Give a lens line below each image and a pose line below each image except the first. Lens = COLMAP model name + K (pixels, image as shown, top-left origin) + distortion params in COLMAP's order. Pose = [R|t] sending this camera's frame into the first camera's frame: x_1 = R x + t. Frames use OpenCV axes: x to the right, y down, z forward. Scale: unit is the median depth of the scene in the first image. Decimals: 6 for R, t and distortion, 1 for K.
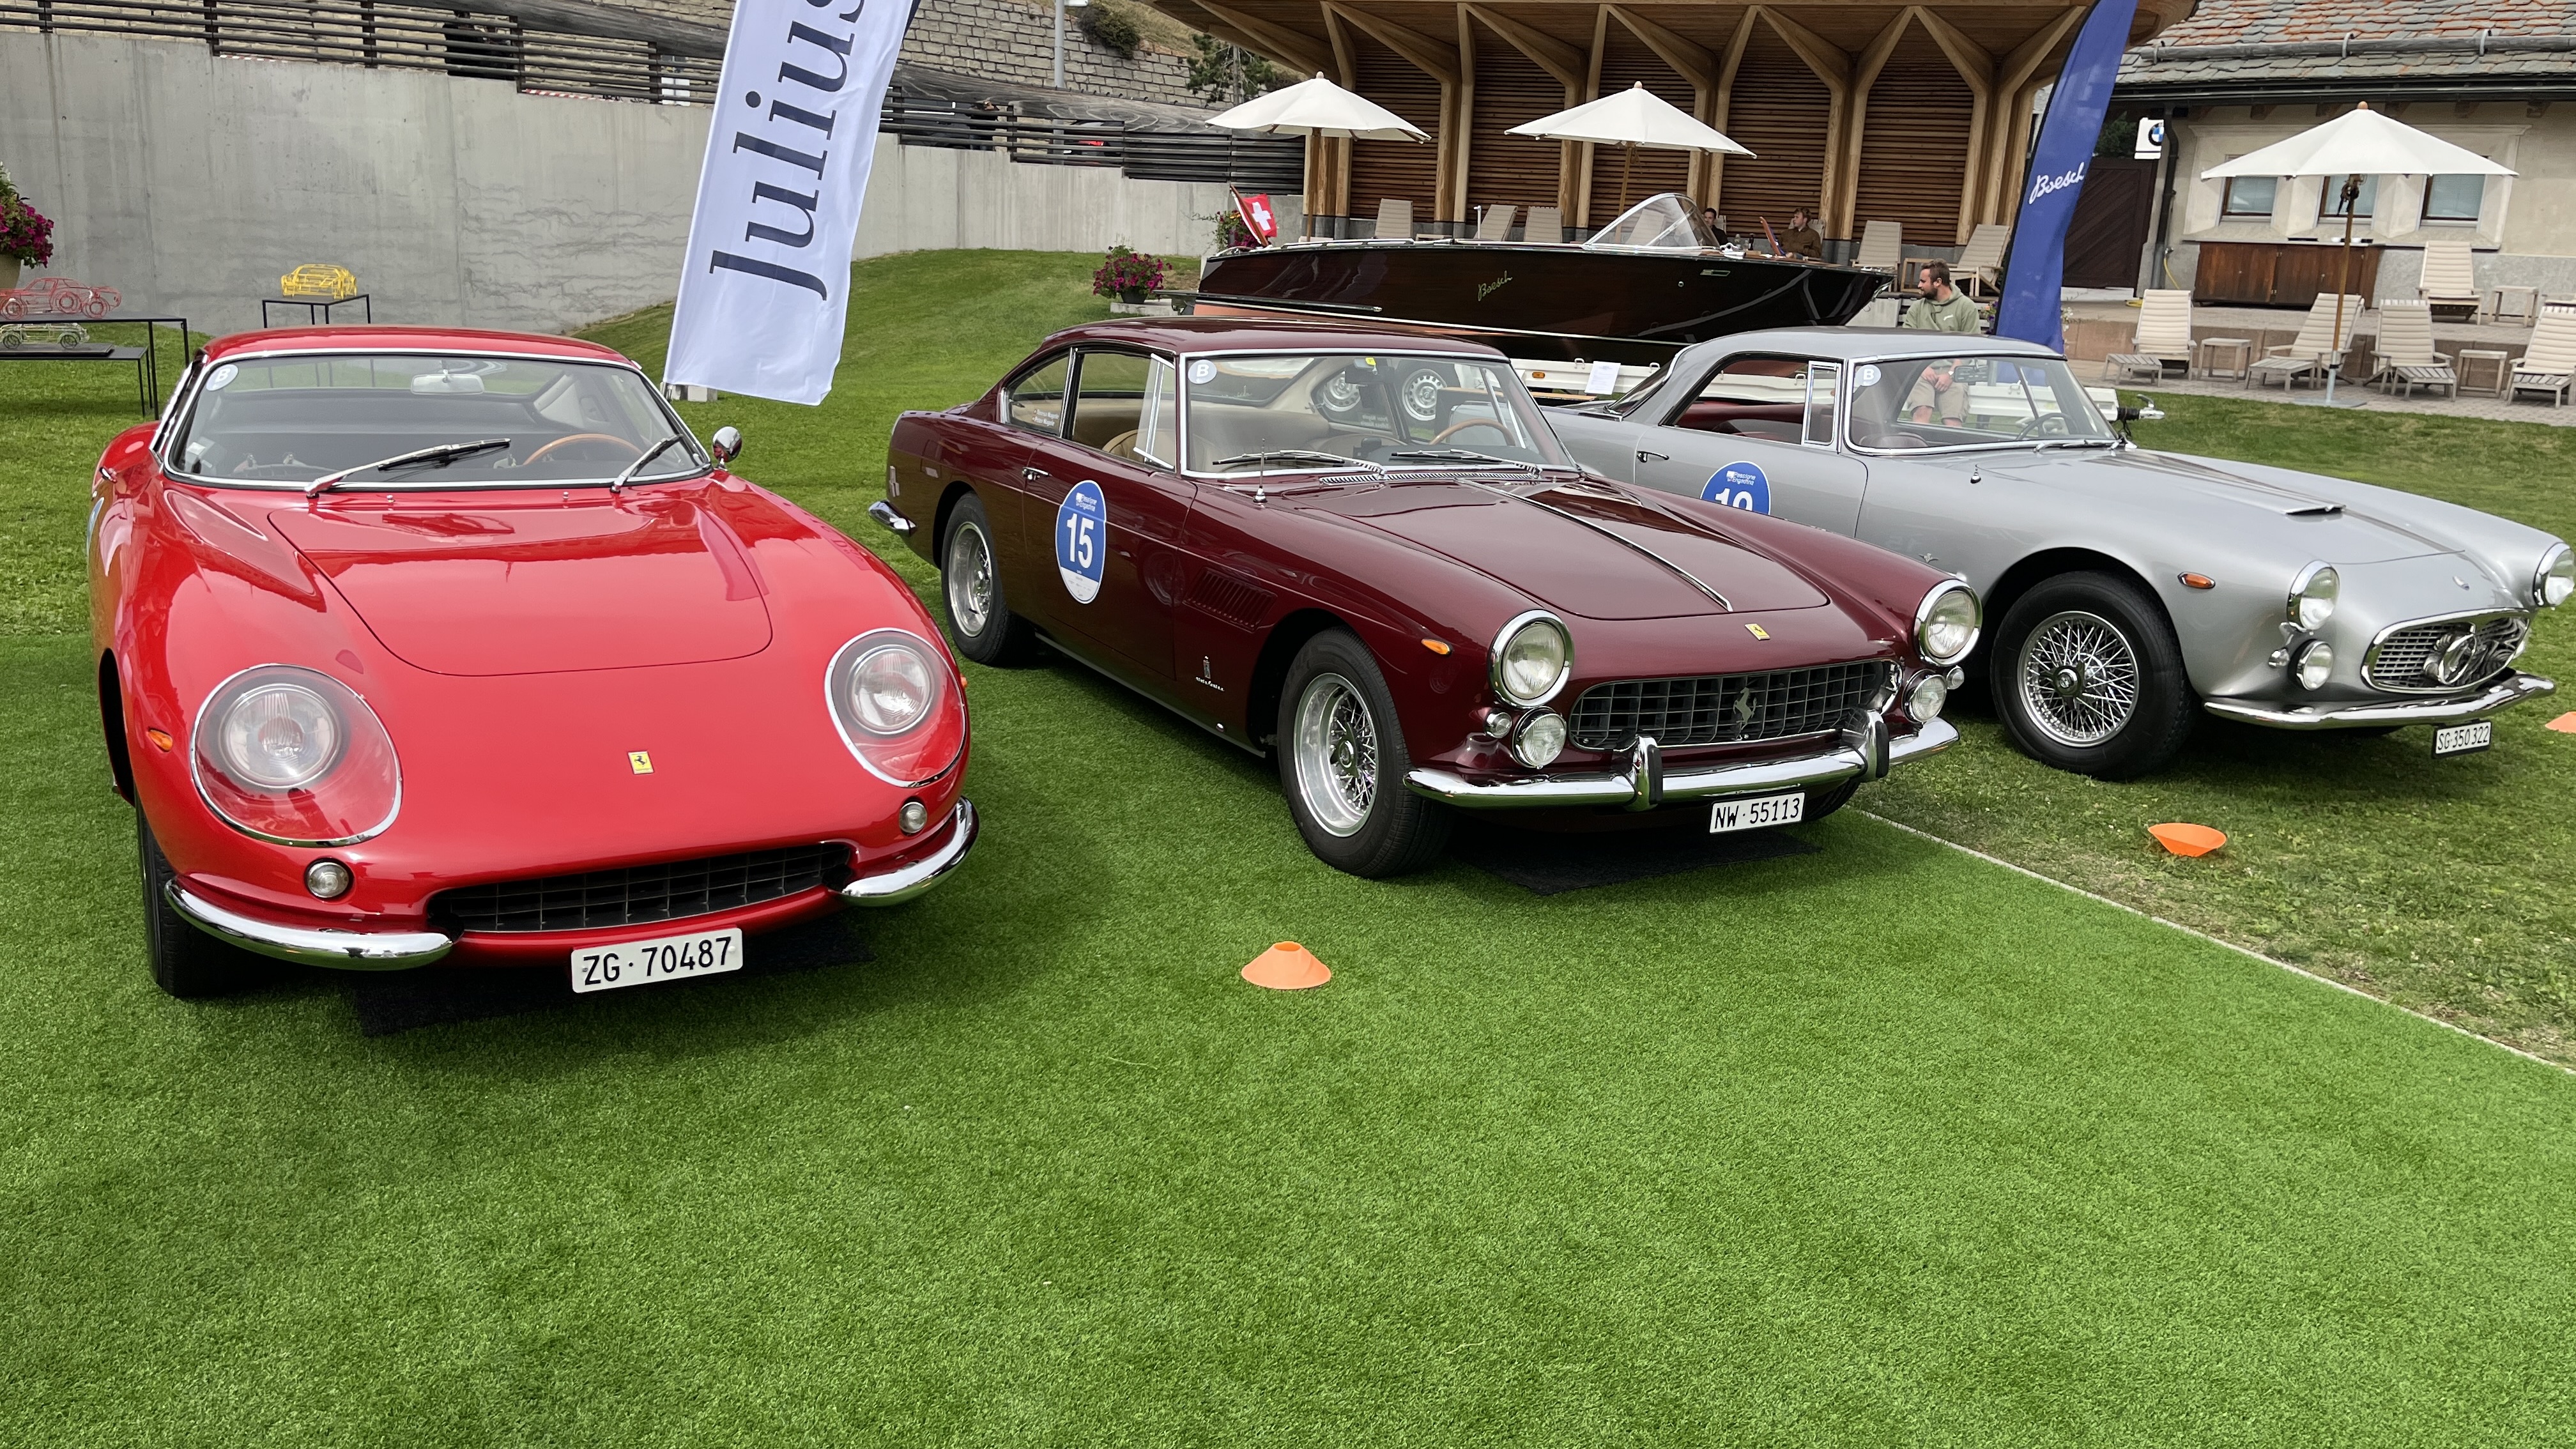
lens RADIAL K [[1946.1, 0, 1237.0], [0, 1946.1, 720.3], [0, 0, 1]] dist [0.095881, -0.109864]
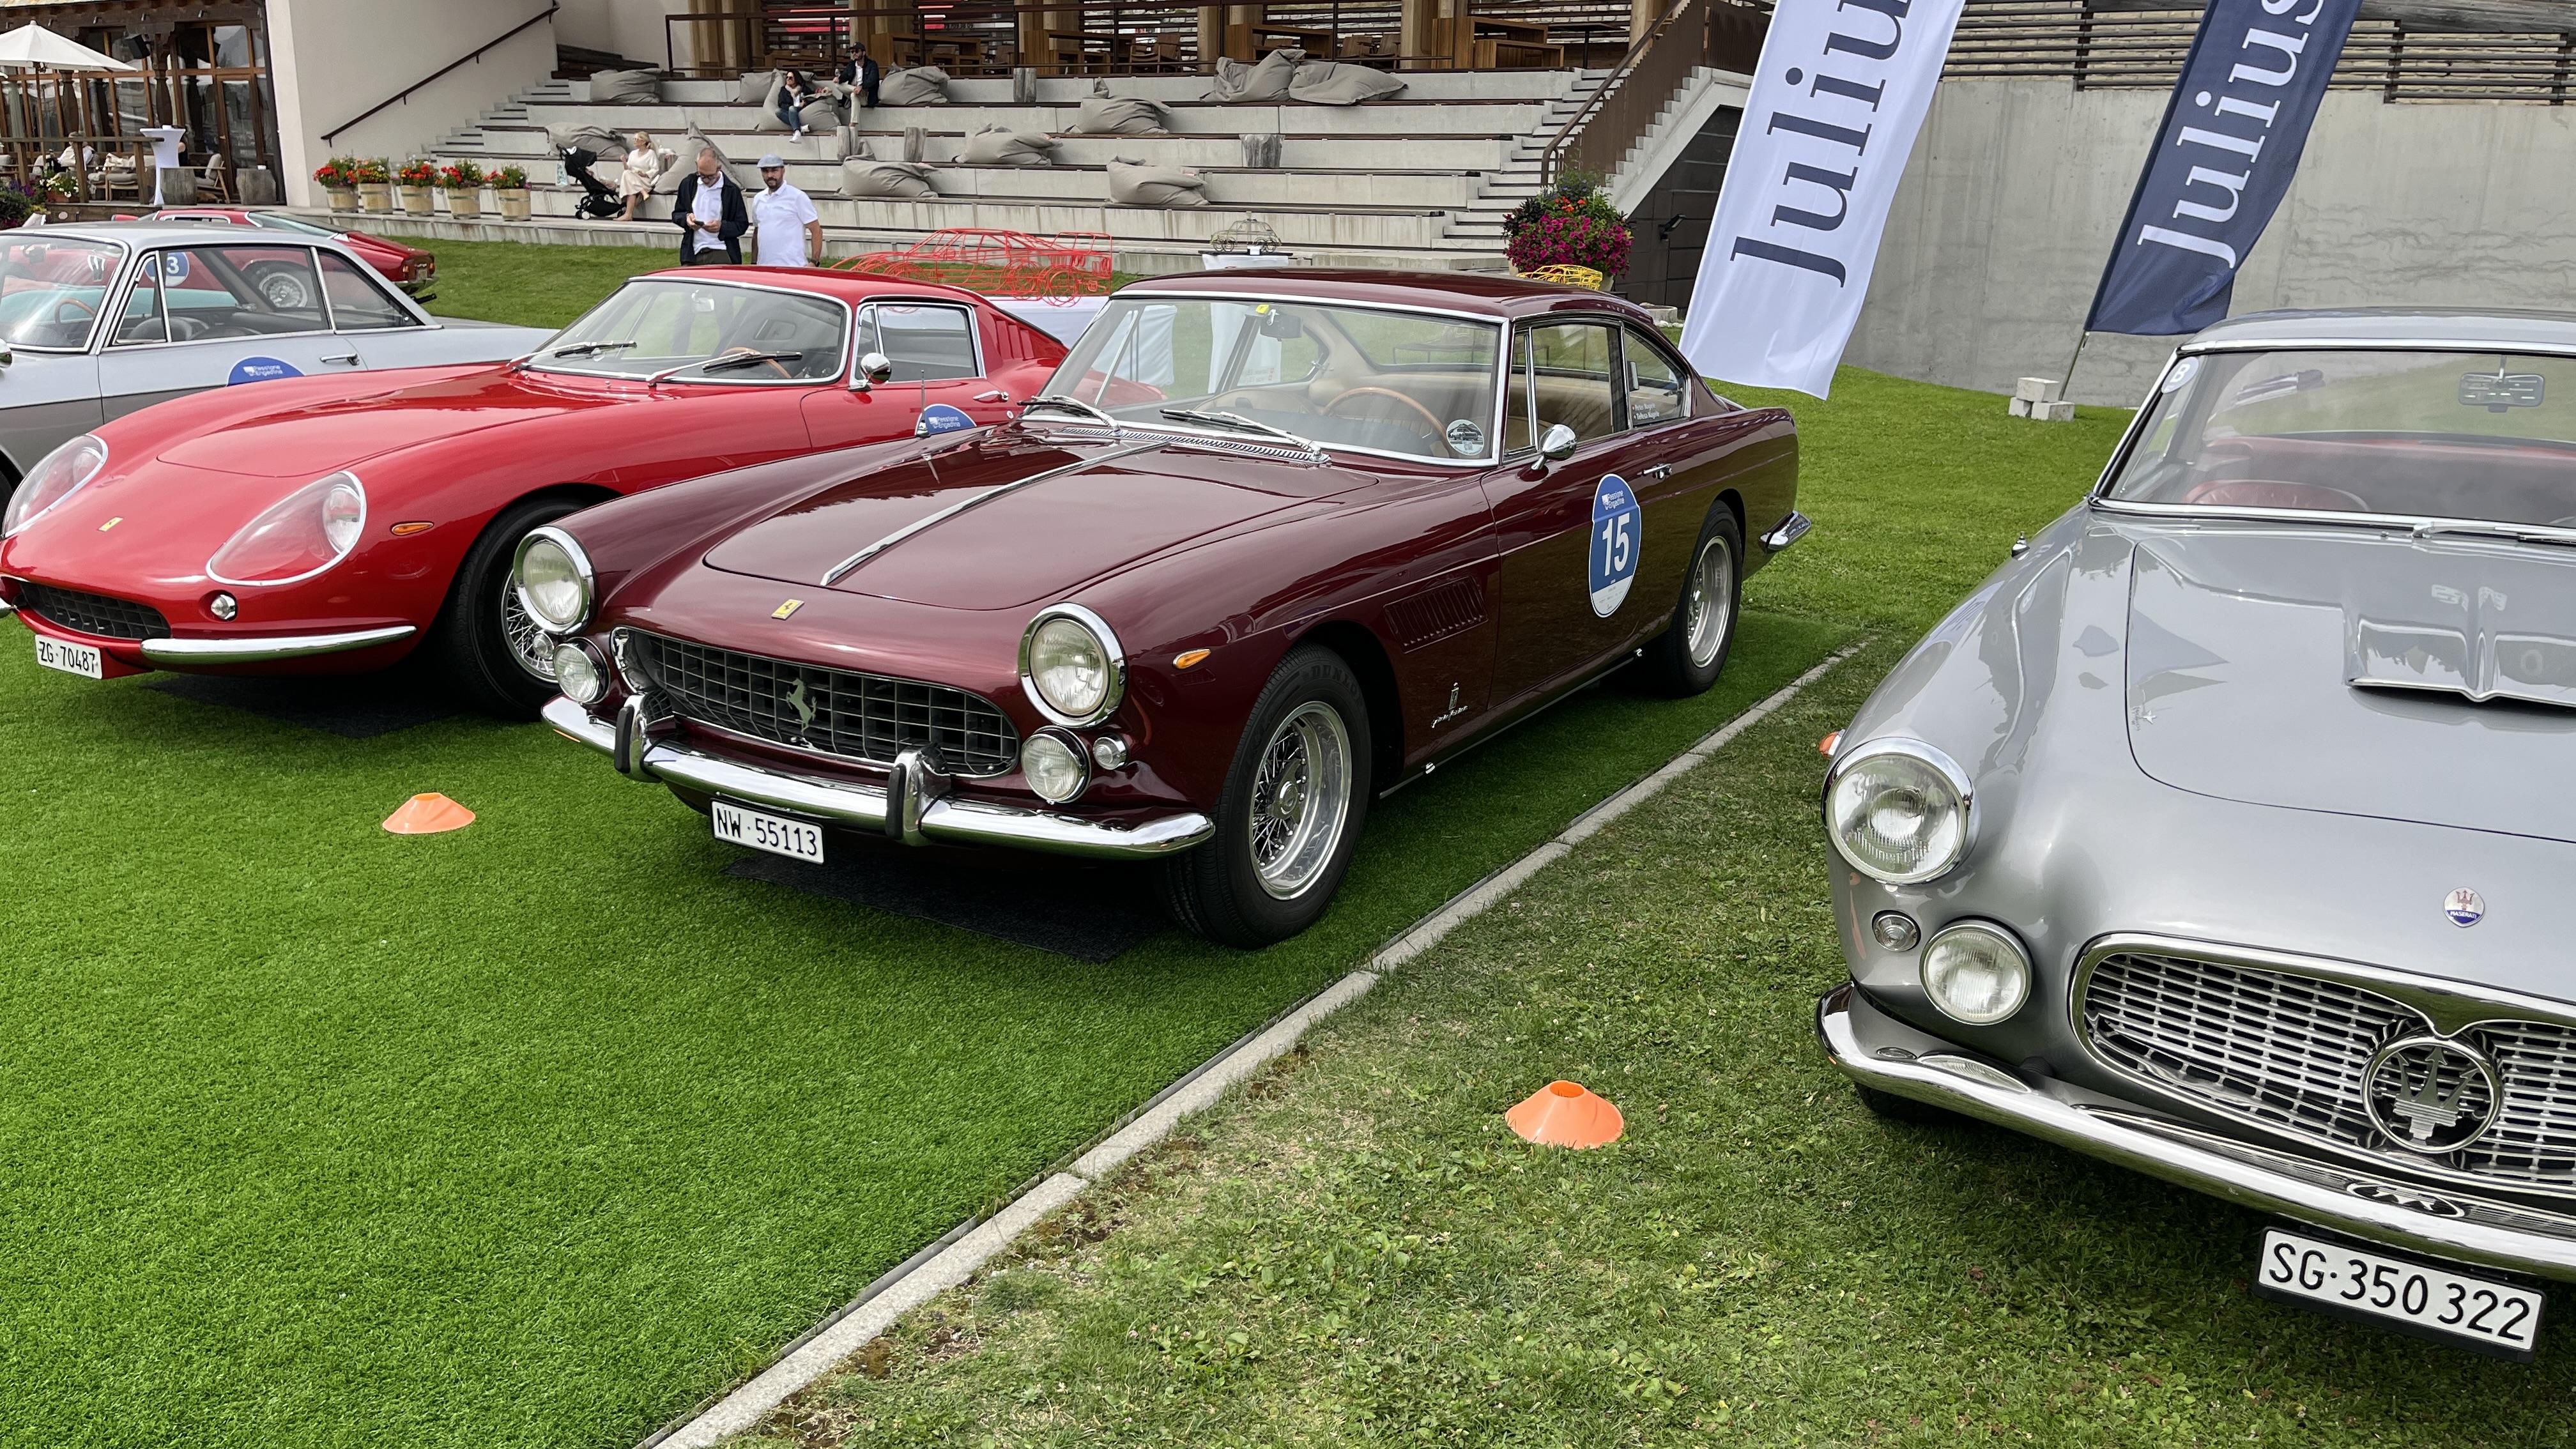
lens RADIAL K [[1963.6, 0, 1288.0], [0, 1963.6, 724.5], [0, 0, 1]] dist [0.049654, -0.068686]
pose [[0.506247, 0.189463, -0.841319, 0.210774], [-0.208962, 0.973446, 0.093479, -0.023416], [0.836689, 0.128480, 0.532395, 0.149443]]
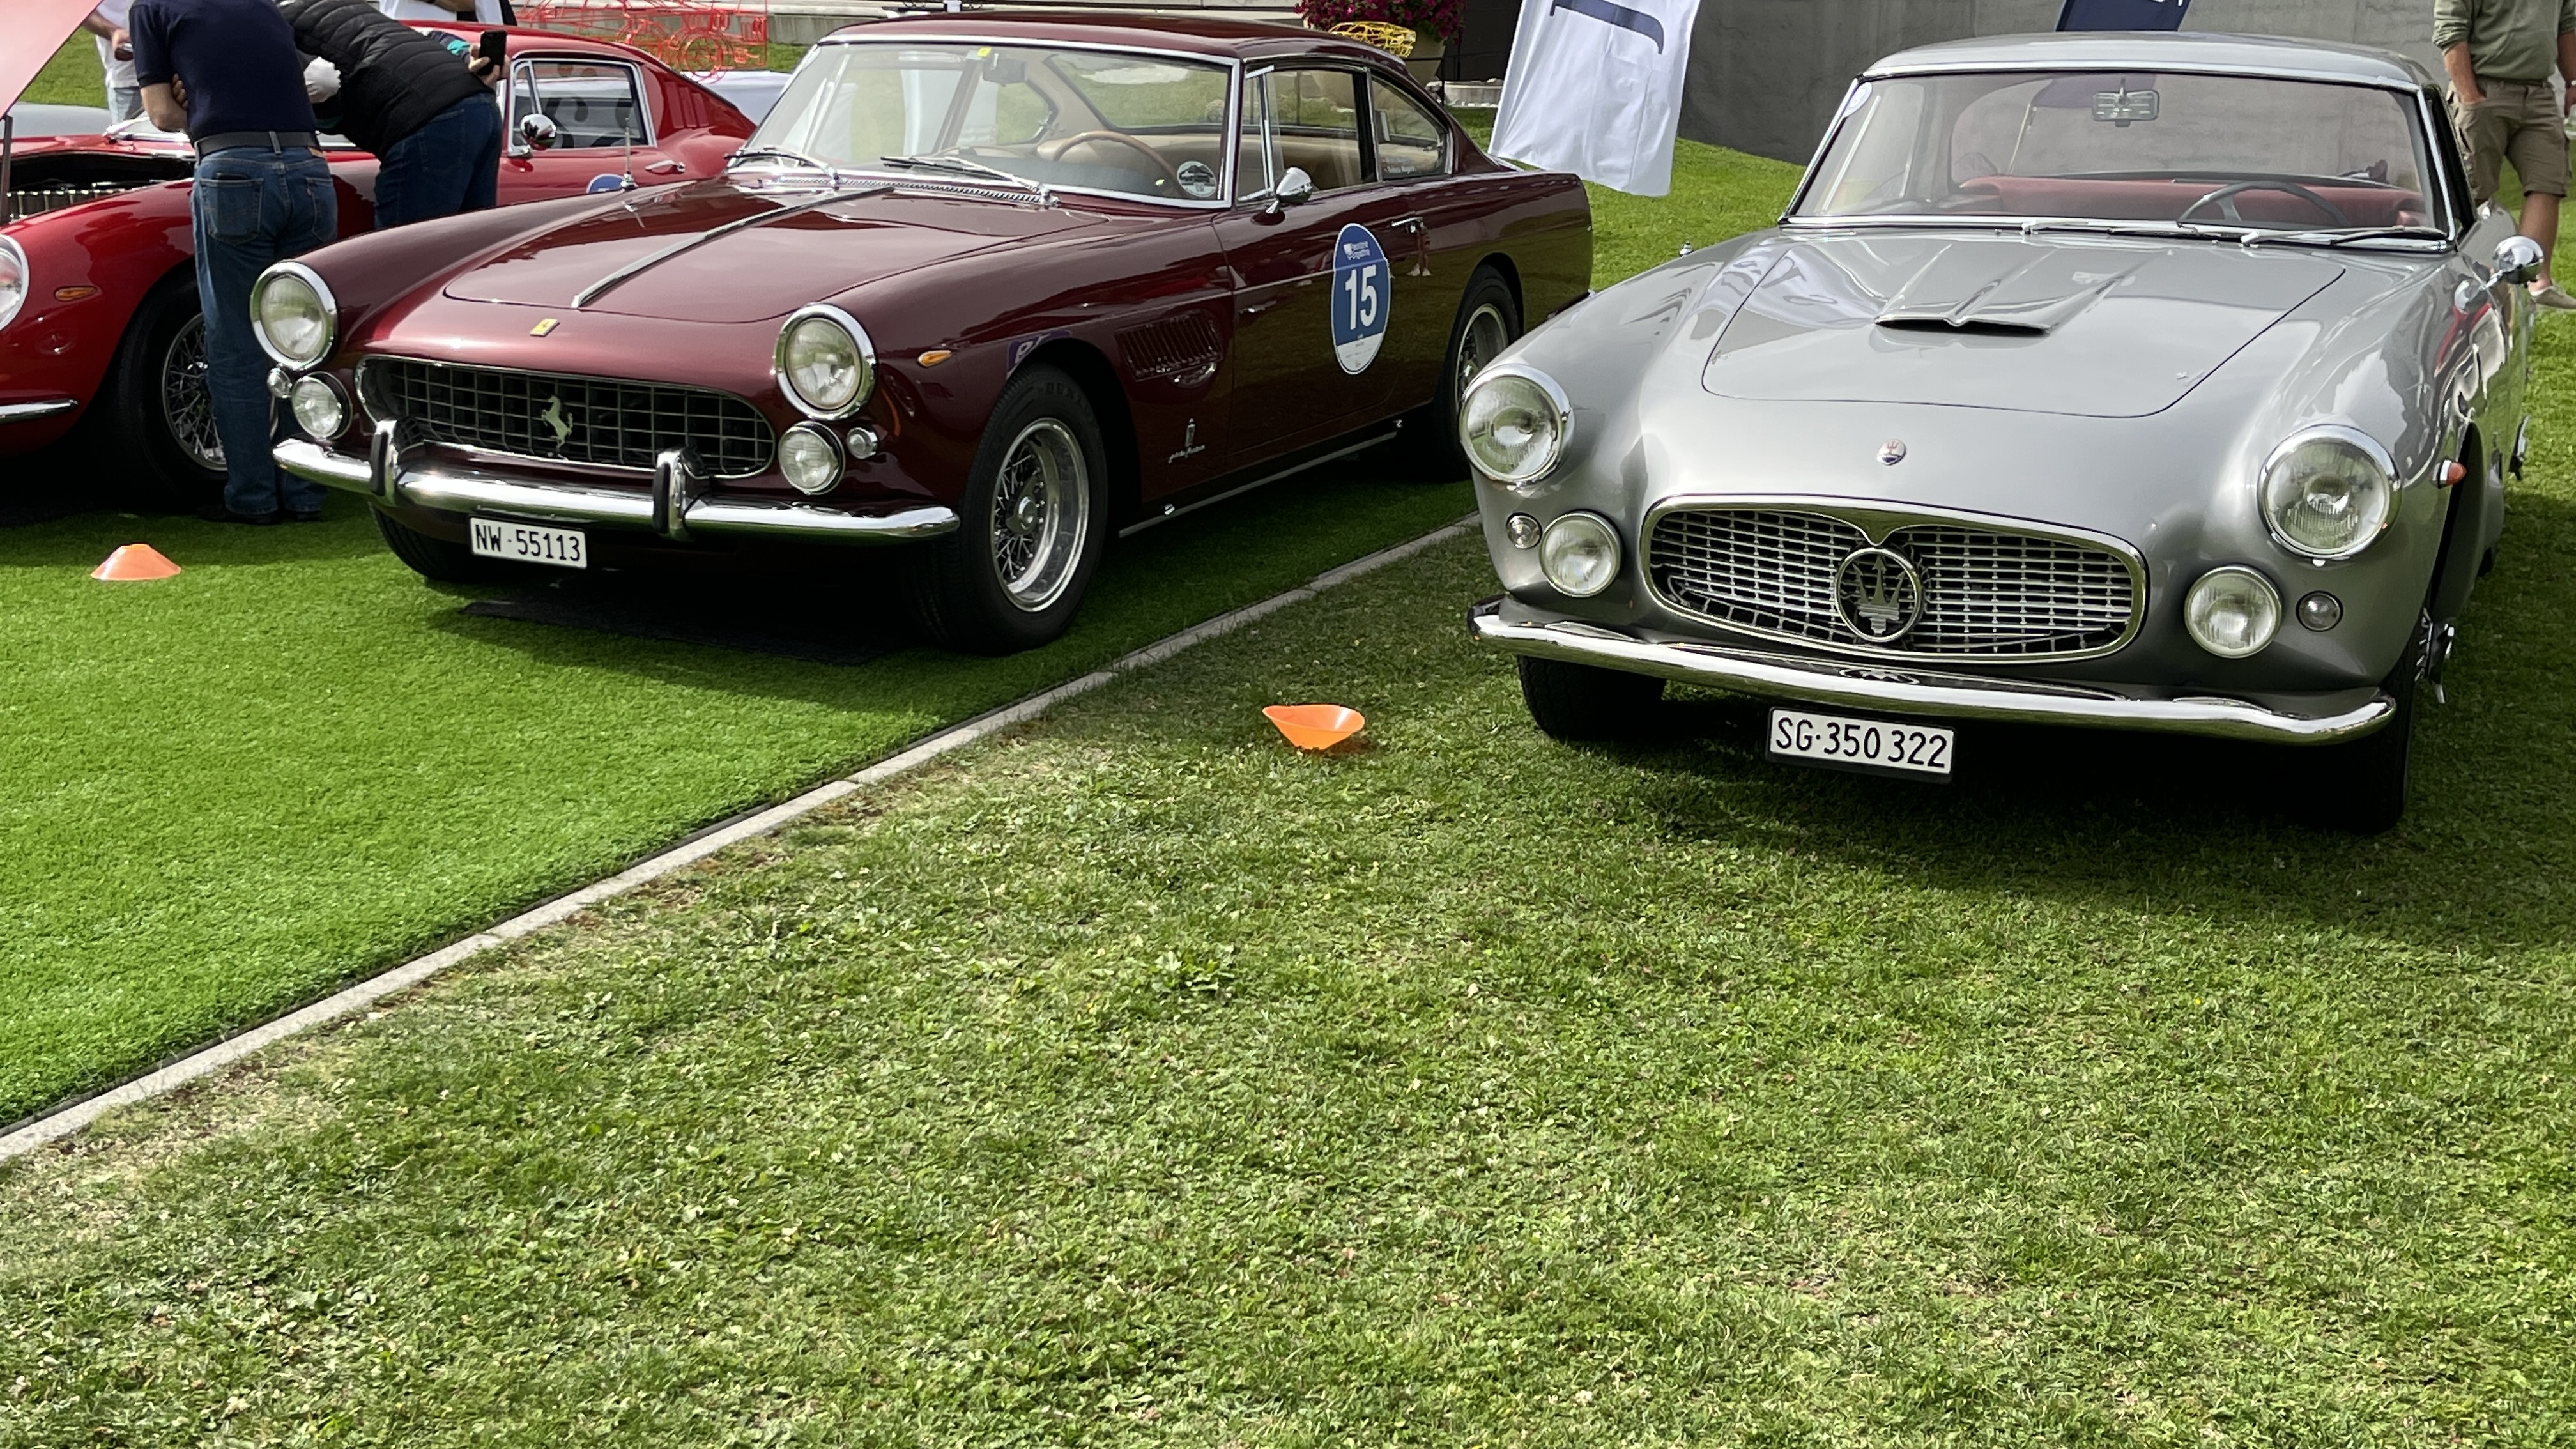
lens RADIAL K [[3056.5, 0, 1288.0], [0, 3056.5, 724.5], [0, 0, 1]] dist [0.199422, -0.795678]
pose [[0.581395, 0.164210, -0.796878, 0.307741], [-0.187195, 0.980143, 0.065399, -0.004918], [0.791794, 0.111149, 0.600589, 0.094483]]
